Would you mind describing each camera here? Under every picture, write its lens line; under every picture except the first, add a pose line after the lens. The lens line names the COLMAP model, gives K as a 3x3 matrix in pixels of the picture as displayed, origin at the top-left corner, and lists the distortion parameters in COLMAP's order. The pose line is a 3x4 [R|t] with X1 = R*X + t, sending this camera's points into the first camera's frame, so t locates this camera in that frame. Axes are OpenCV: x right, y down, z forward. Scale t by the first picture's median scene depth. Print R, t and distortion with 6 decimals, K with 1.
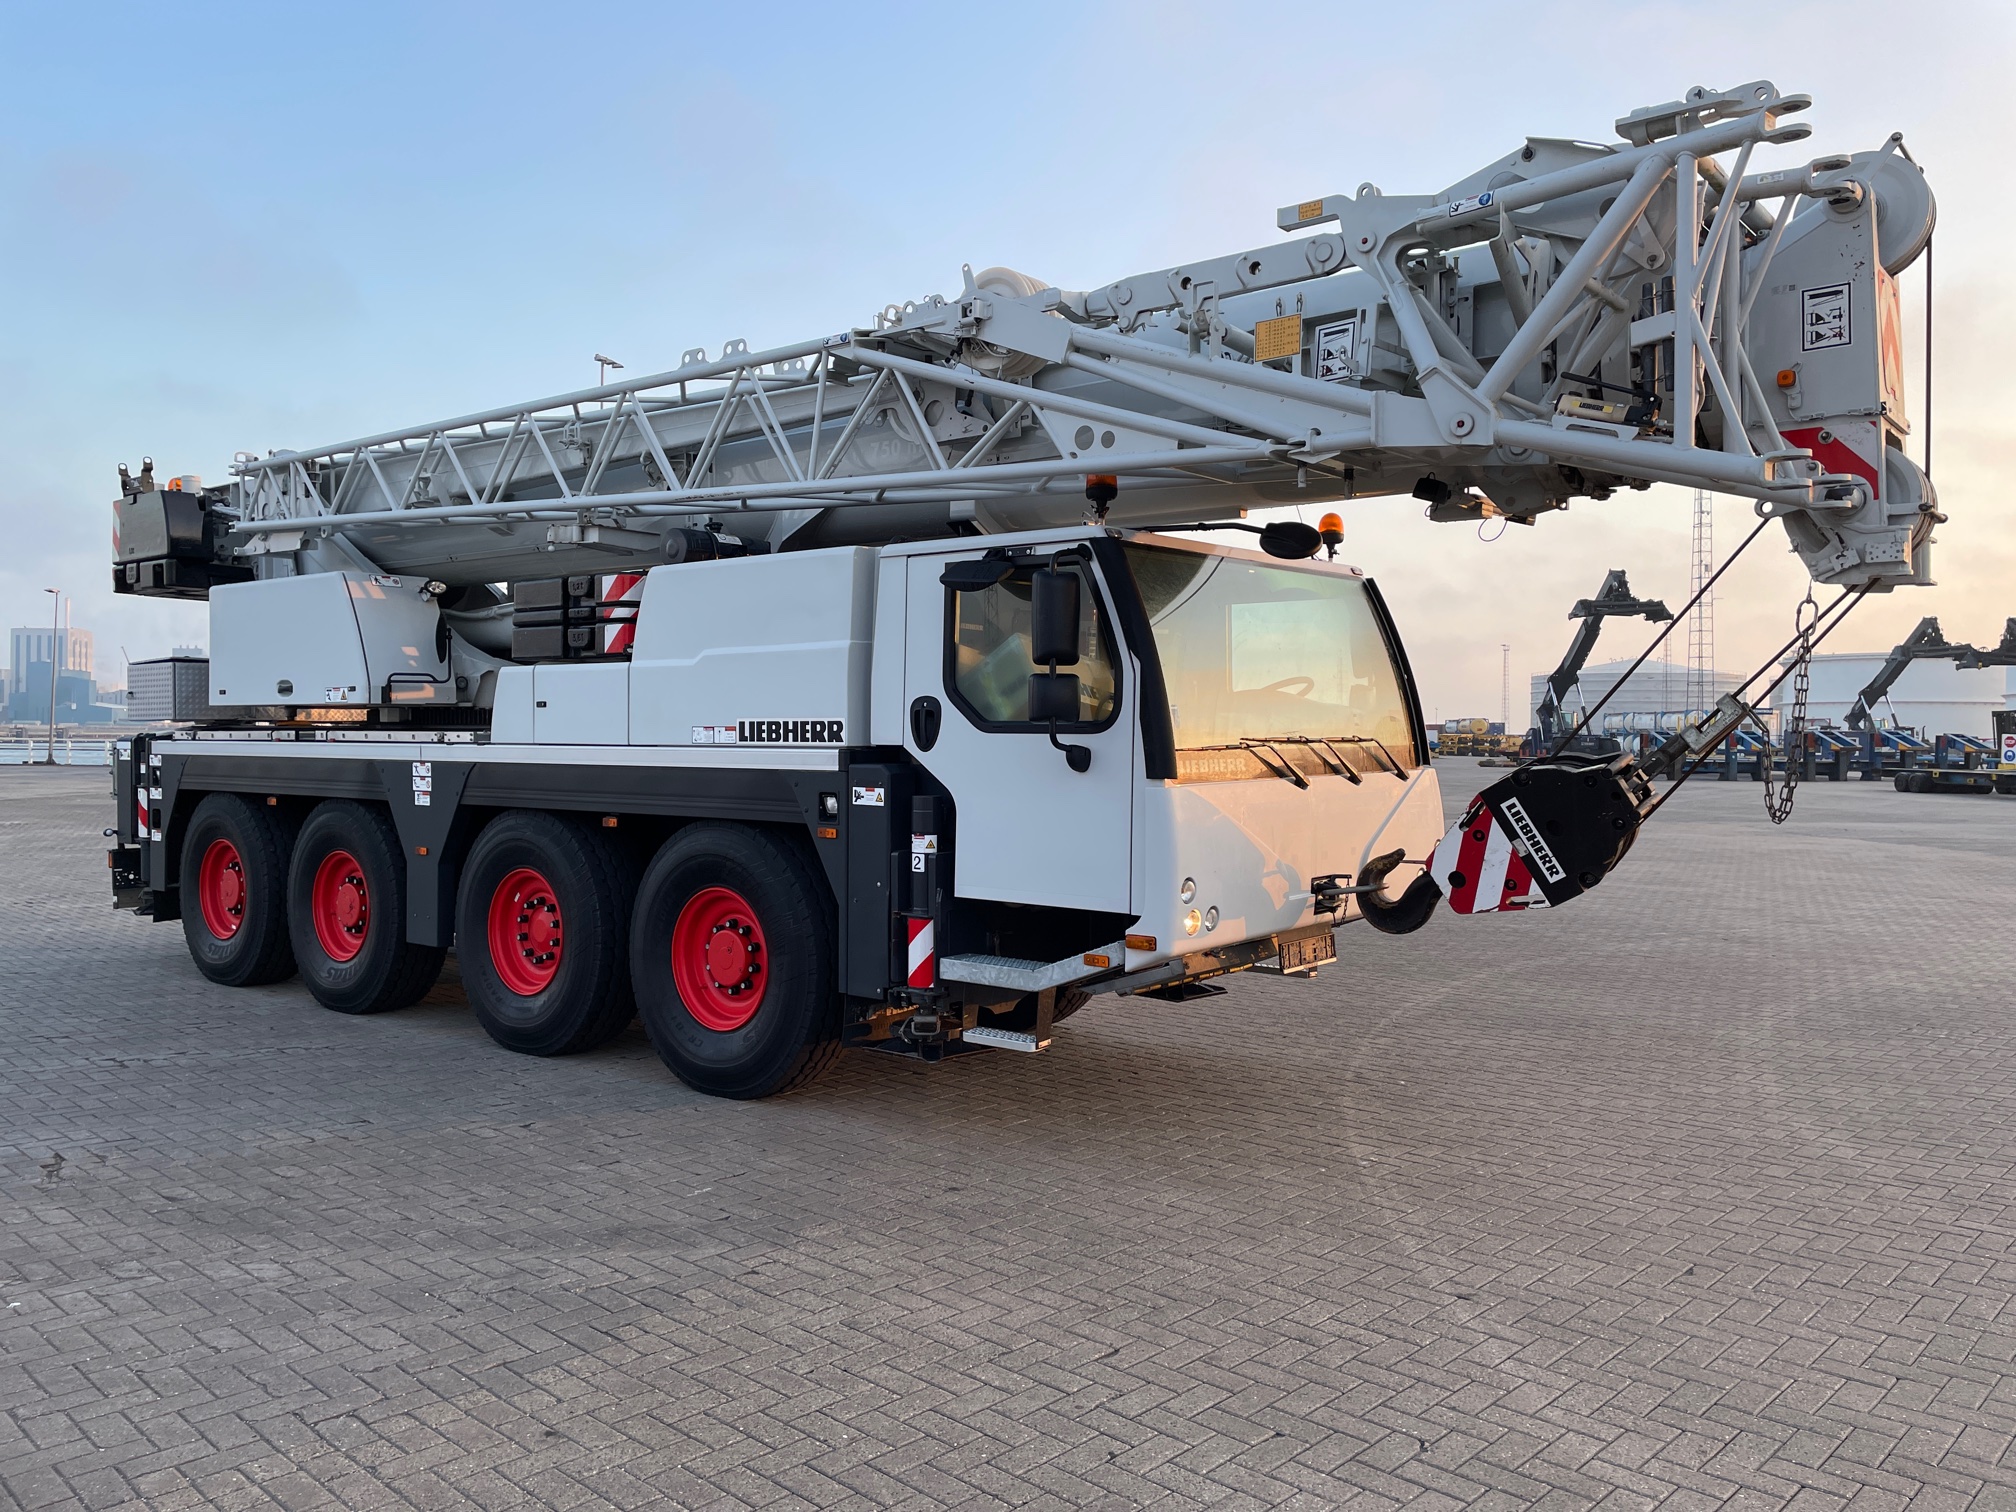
lens RADIAL K [[1514.6, 0, 1012.1], [0, 1514.6, 739.7], [0, 0, 1]] dist [0.091379, -0.111798]
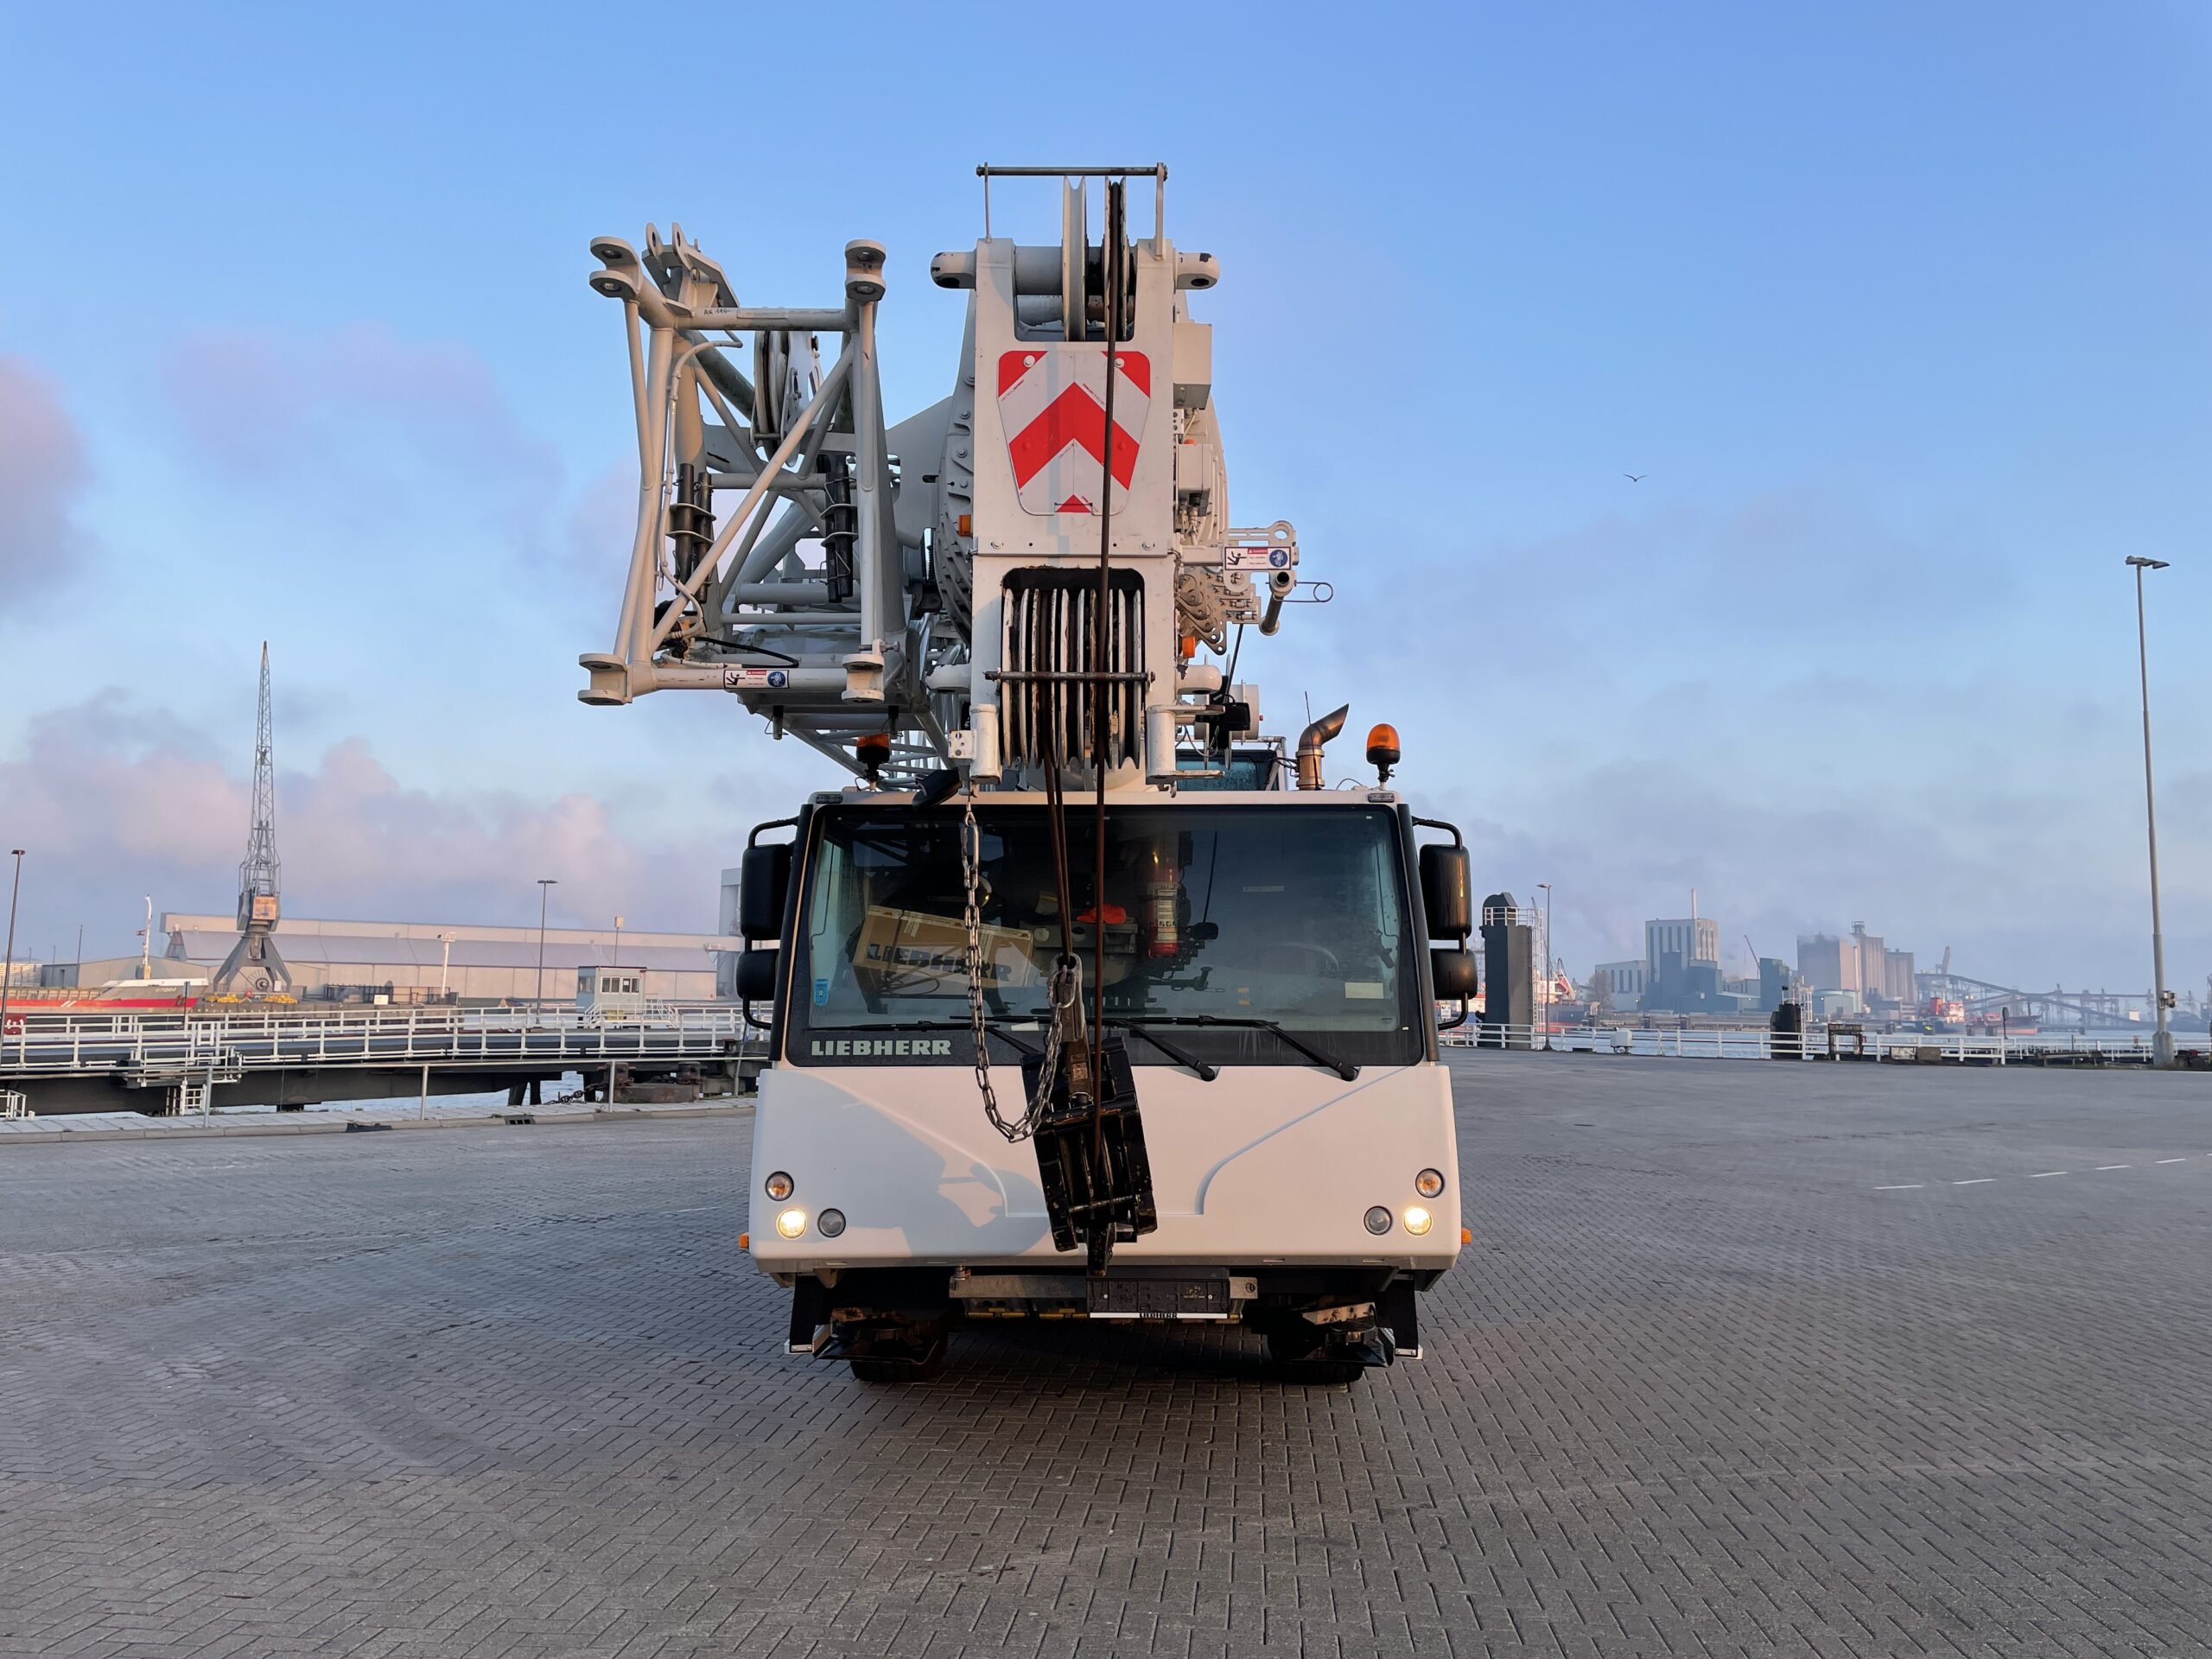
lens RADIAL K [[1661.8, 0, 1110.5], [0, 1661.8, 811.6], [0, 0, 1]] dist [0.091379, -0.111798]
pose [[0.627451, -0.089467, -0.773499, 1.196670], [-0.011876, 0.992162, -0.124391, -0.000607], [0.778566, 0.087235, 0.621470, 0.591443]]
